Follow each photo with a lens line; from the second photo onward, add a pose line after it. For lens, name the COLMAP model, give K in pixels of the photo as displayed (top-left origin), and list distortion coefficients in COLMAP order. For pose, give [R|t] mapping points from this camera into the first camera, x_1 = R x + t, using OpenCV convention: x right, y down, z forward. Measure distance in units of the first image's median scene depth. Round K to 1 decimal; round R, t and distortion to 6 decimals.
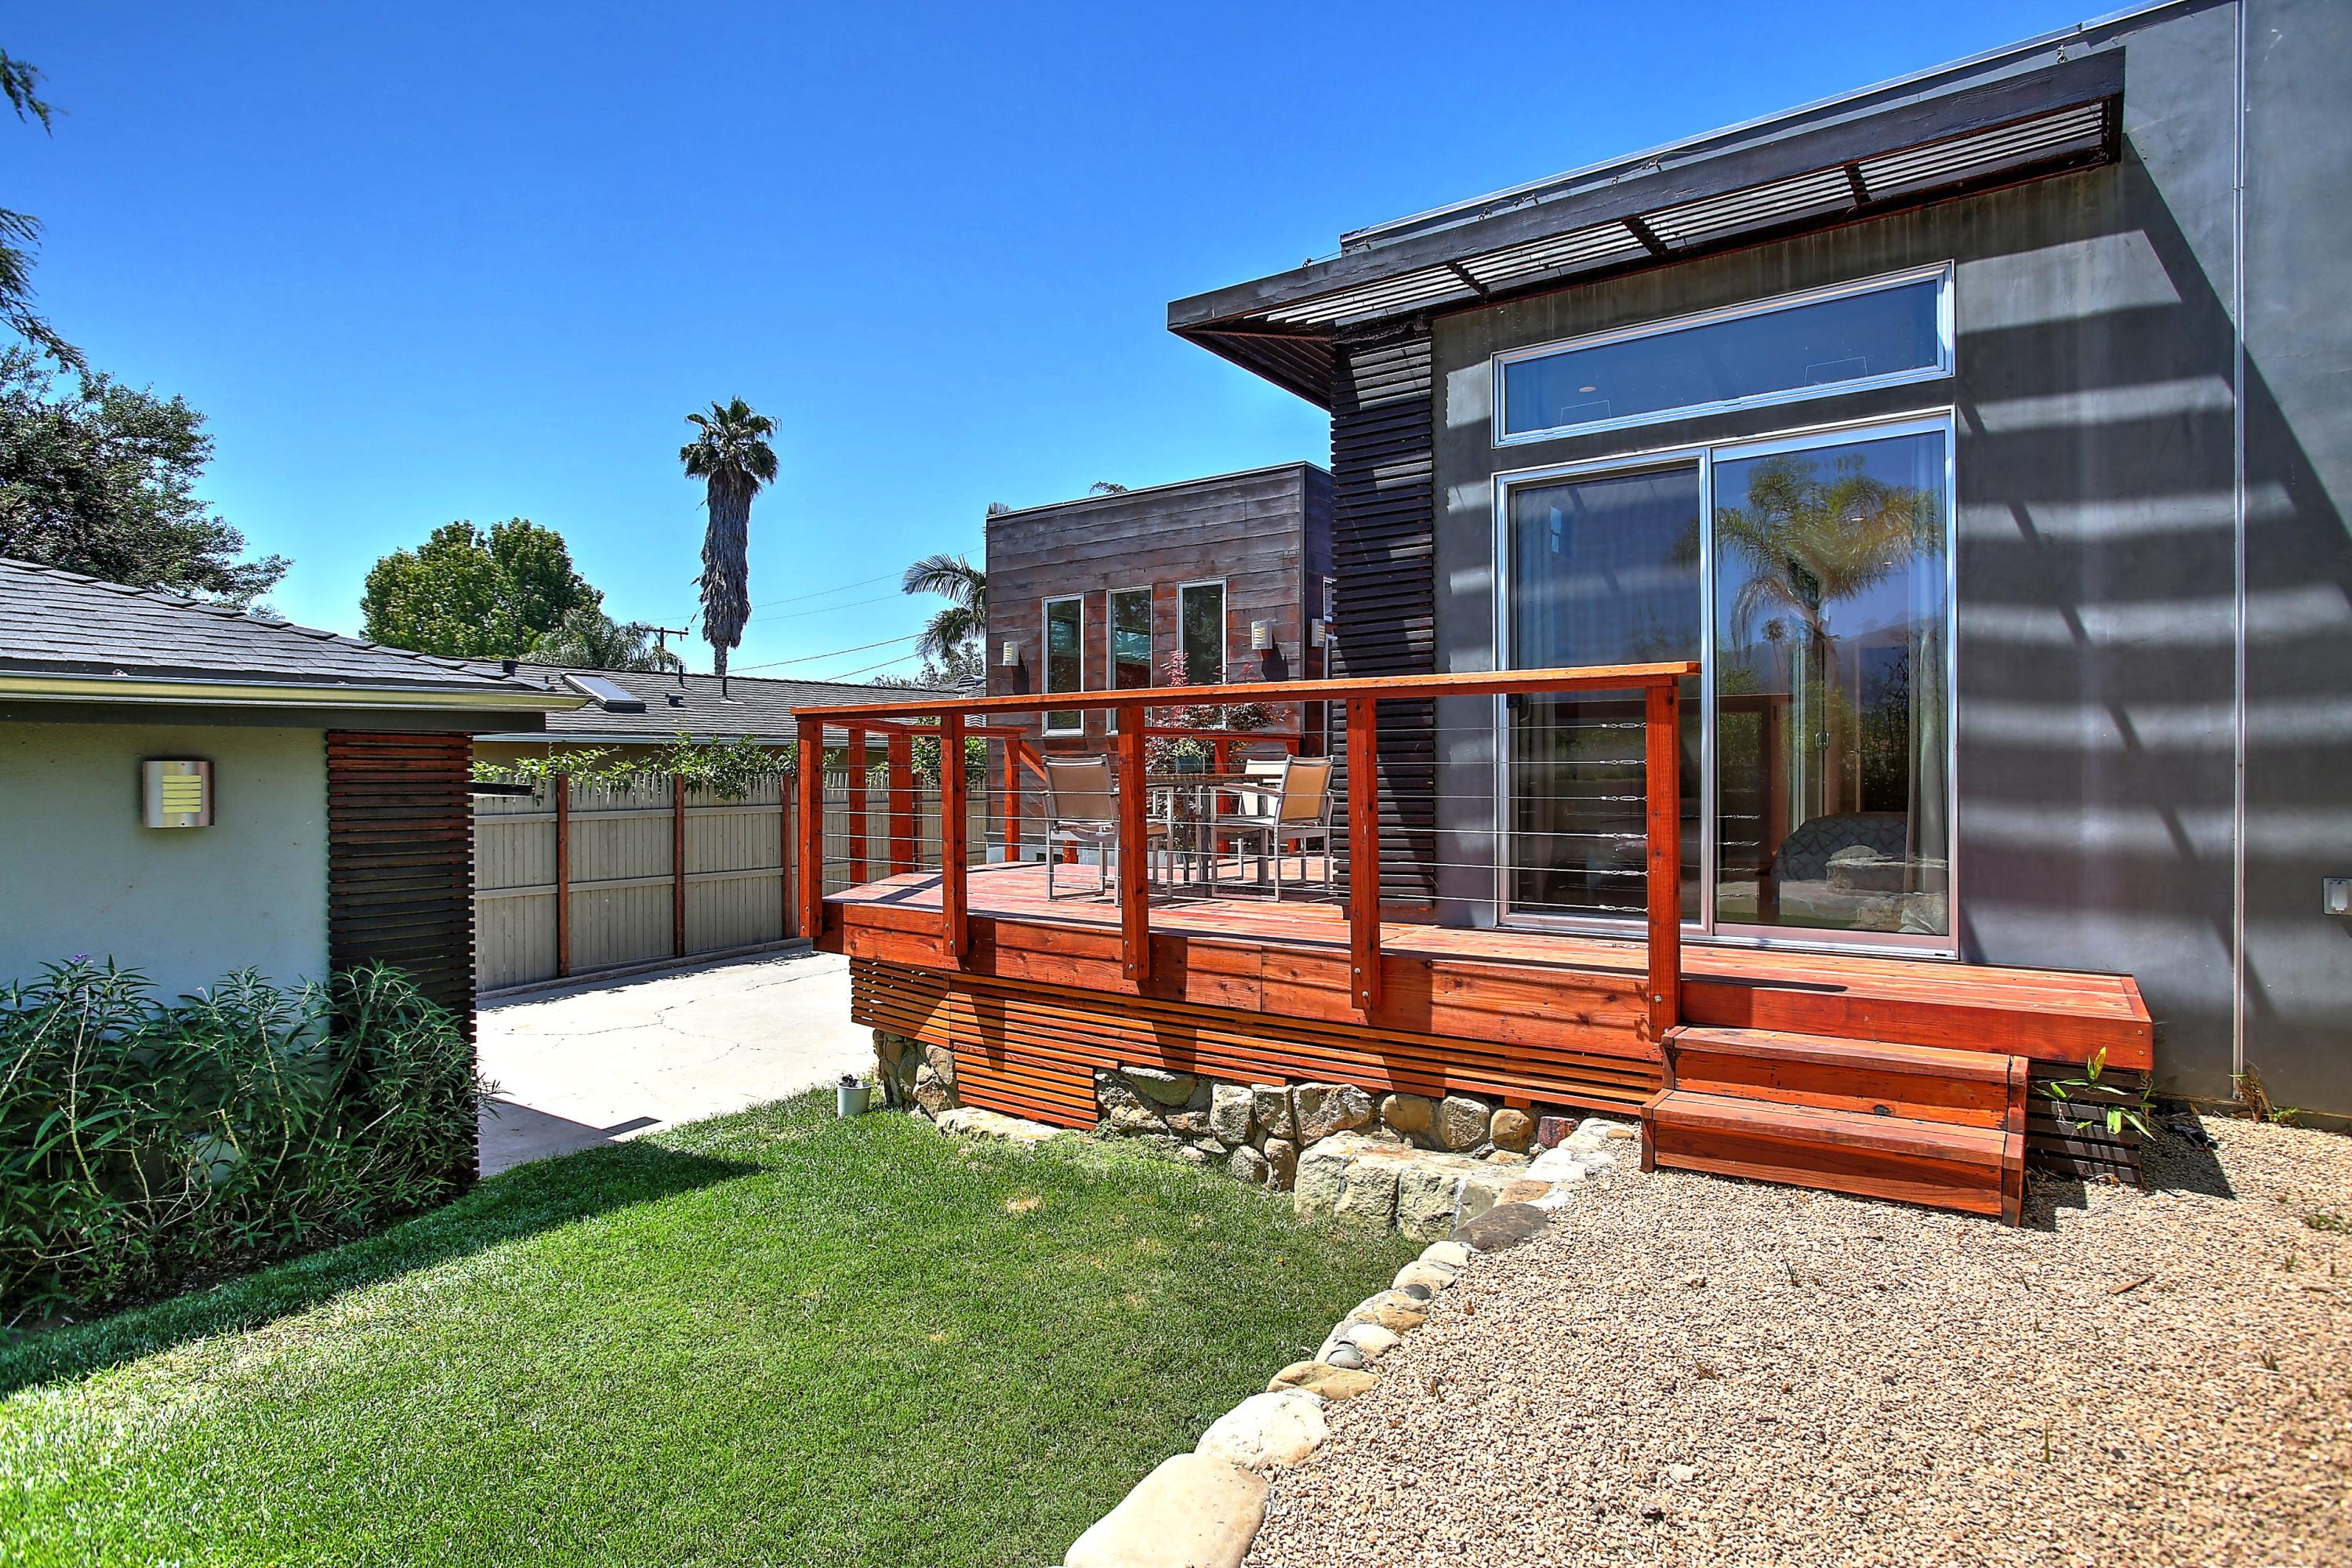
lens RADIAL K [[1228.5, 0, 1175.0], [0, 1228.5, 779.7], [0, 0, 1]] dist [-0.013419, 0.003475]
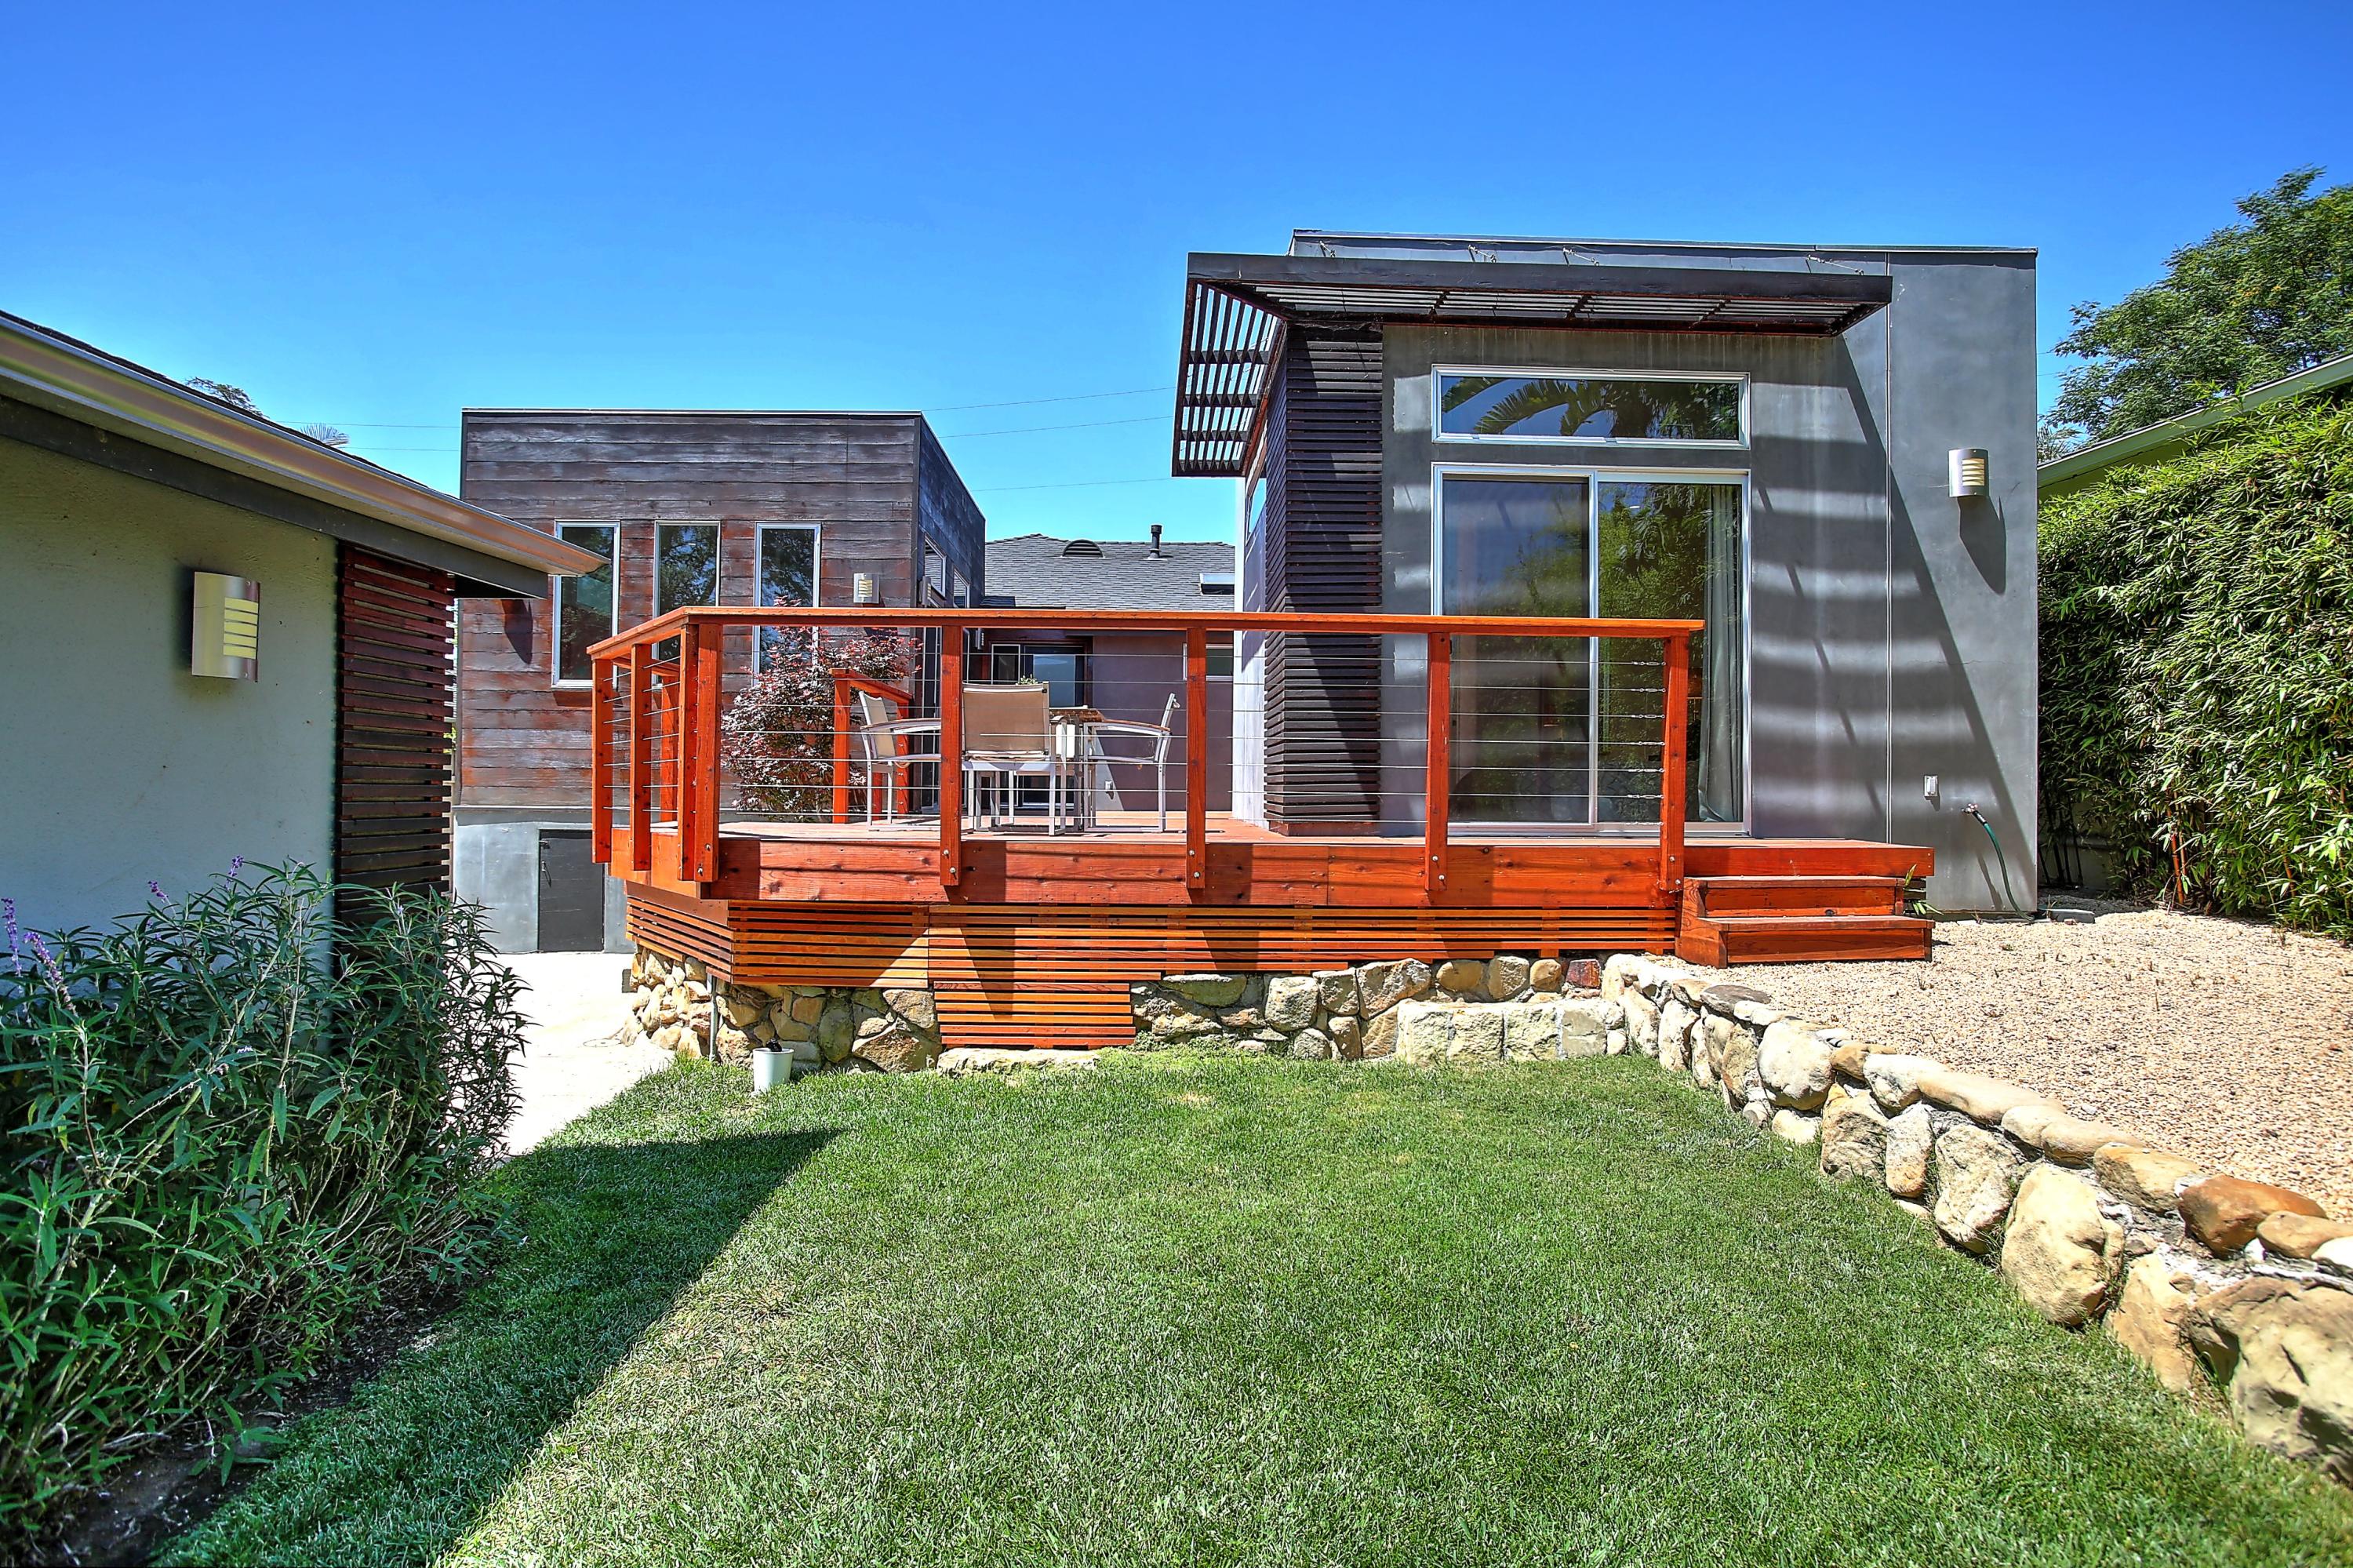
lens RADIAL K [[1329.4, 0, 1180.5], [0, 1329.4, 783.2], [0, 0, 1]] dist [-0.035638, -0.001711]
pose [[0.794175, 0.013274, 0.607544, -0.747218], [-0.007081, 0.999896, -0.012590, 0.088809], [-0.607648, 0.005697, 0.794186, 0.109693]]
